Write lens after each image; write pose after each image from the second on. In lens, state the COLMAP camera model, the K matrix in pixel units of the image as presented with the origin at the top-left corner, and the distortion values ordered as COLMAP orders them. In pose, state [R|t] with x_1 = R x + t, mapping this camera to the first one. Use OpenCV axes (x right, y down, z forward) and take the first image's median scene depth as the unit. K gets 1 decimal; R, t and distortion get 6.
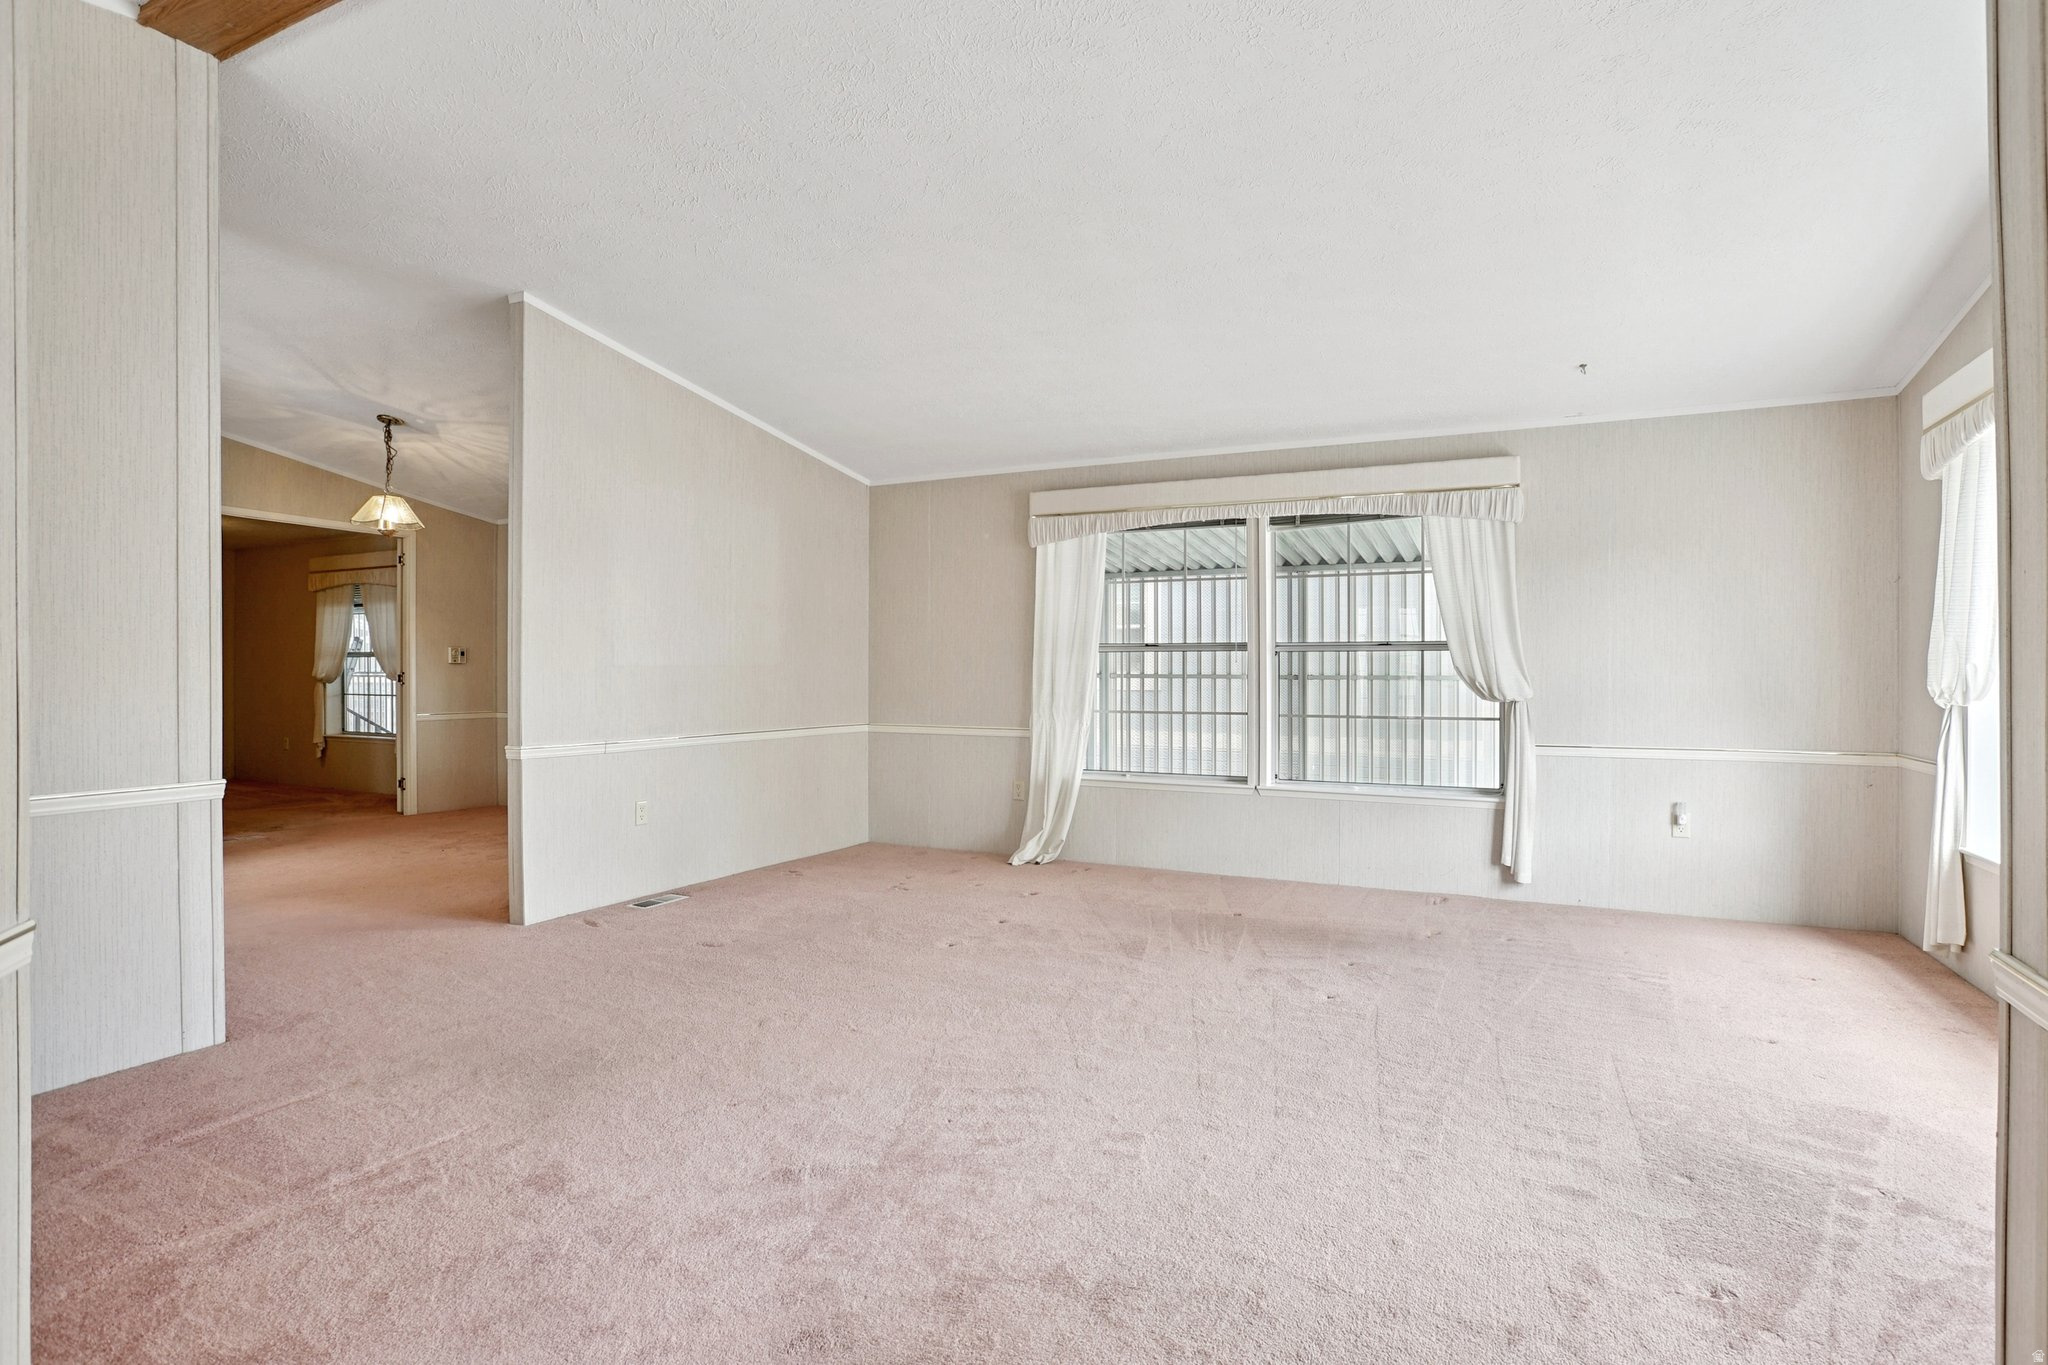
lens RADIAL K [[1007.0, 0, 1077.0], [0, 1007.0, 669.3], [0, 0, 1]] dist [-0.039987, 0.015688]
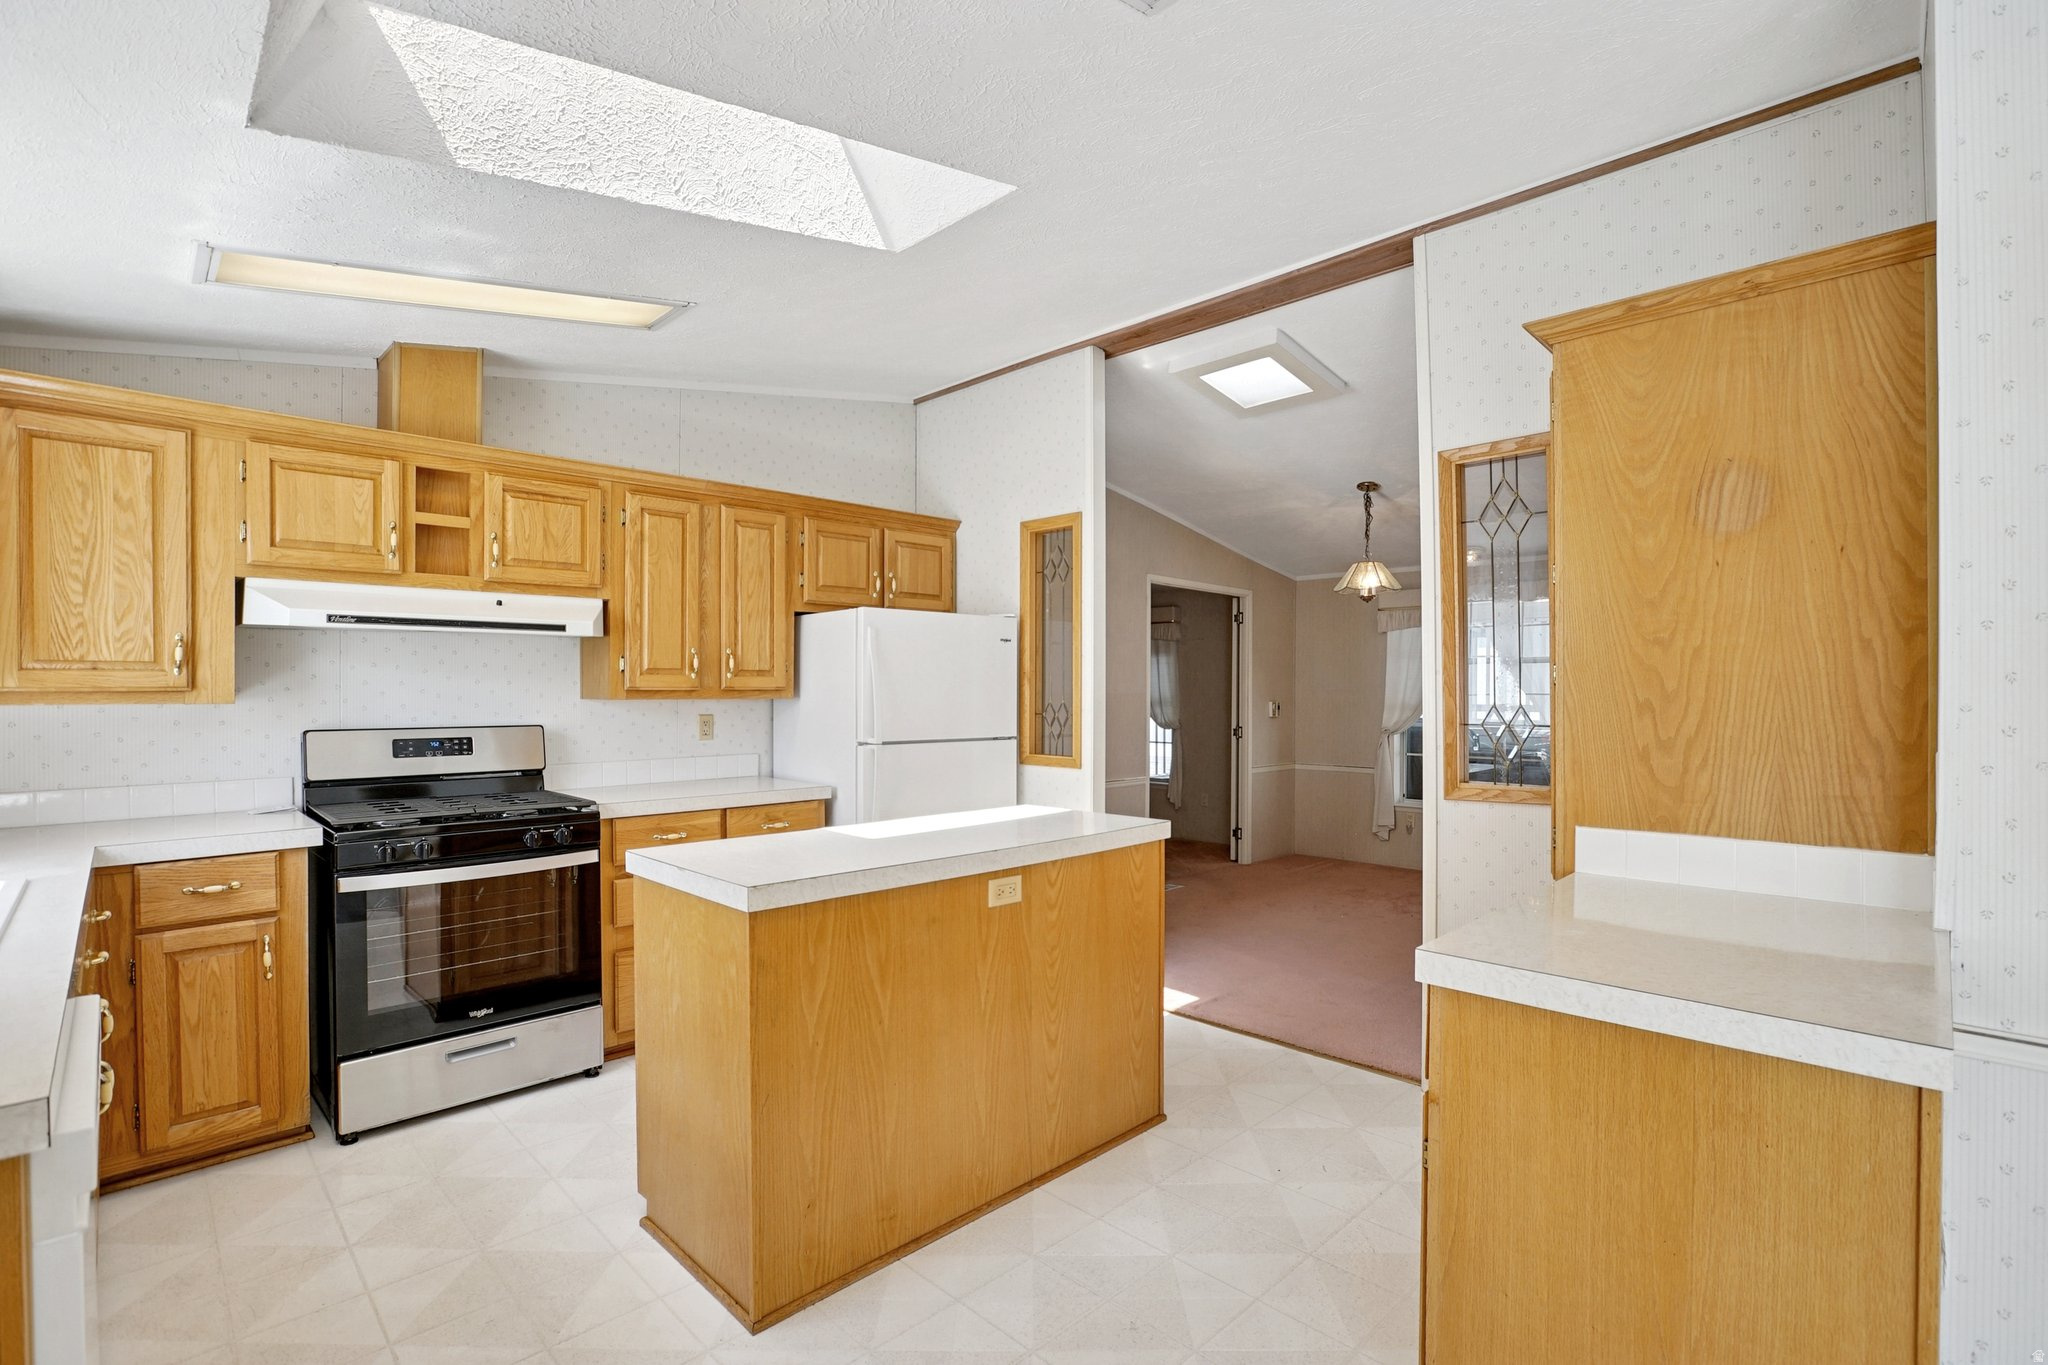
lens RADIAL K [[954.2, 0, 1045.9], [0, 954.2, 695.5], [0, 0, 1]] dist [-0.054293, 0.019532]
pose [[0.943176, 0.005343, -0.332252, -0.446450], [-0.003705, 0.999978, 0.005563, -0.028619], [0.332274, -0.004016, 0.943174, -0.010287]]
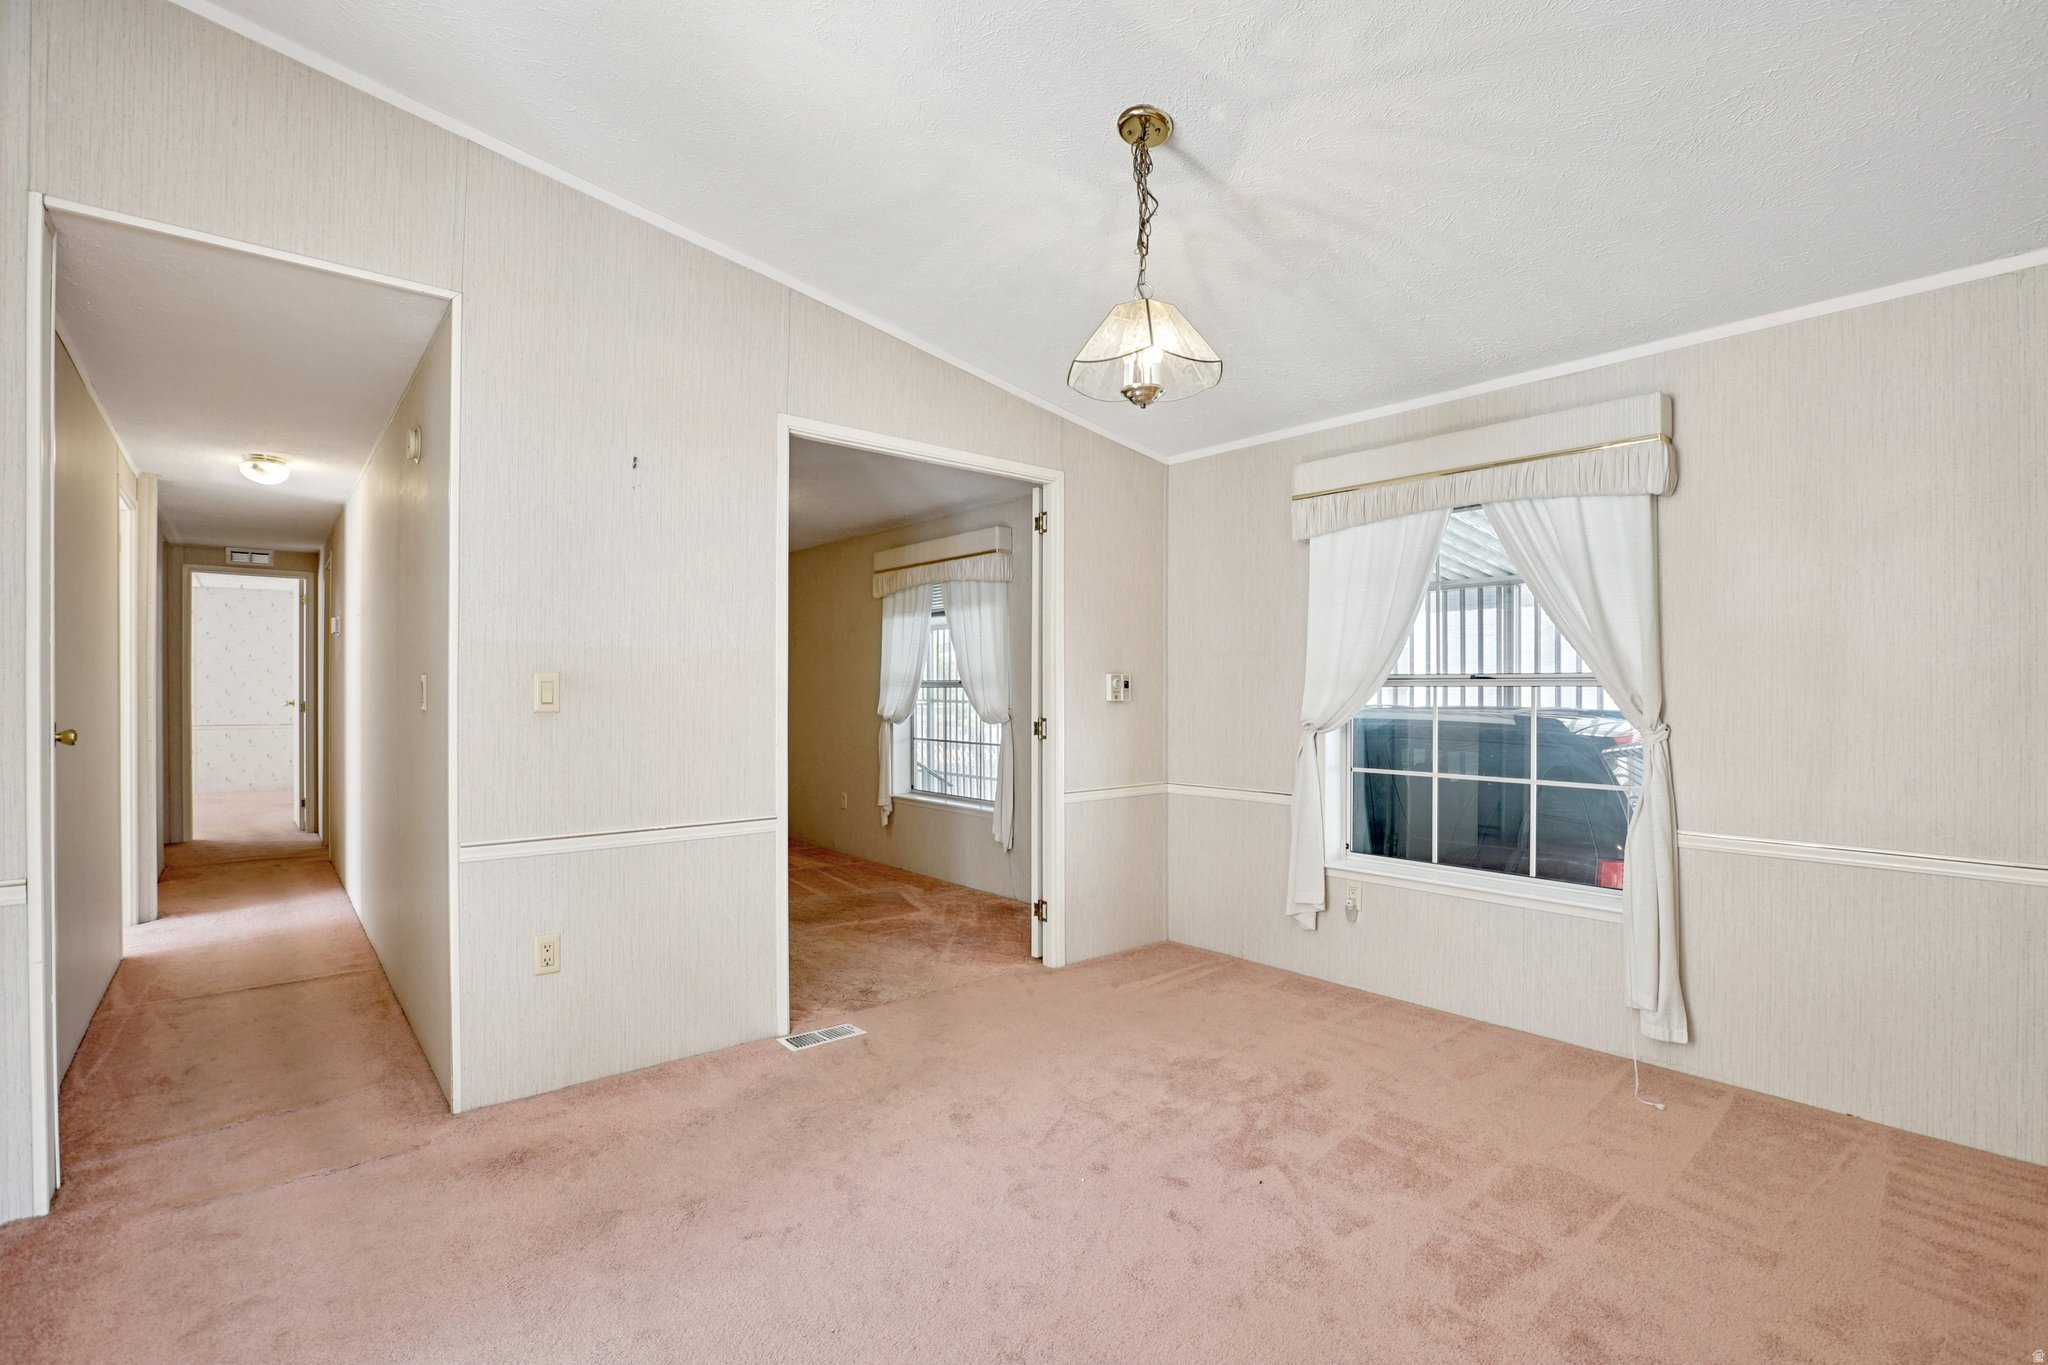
lens RADIAL K [[954.2, 0, 1054.5], [0, 954.2, 688.3], [0, 0, 1]] dist [-0.054293, 0.019532]
pose [[0.916368, -0.000039, -0.400337, -0.373973], [-0.000406, 0.999999, -0.001025, -0.011353], [0.400337, 0.001102, 0.916367, 0.409505]]
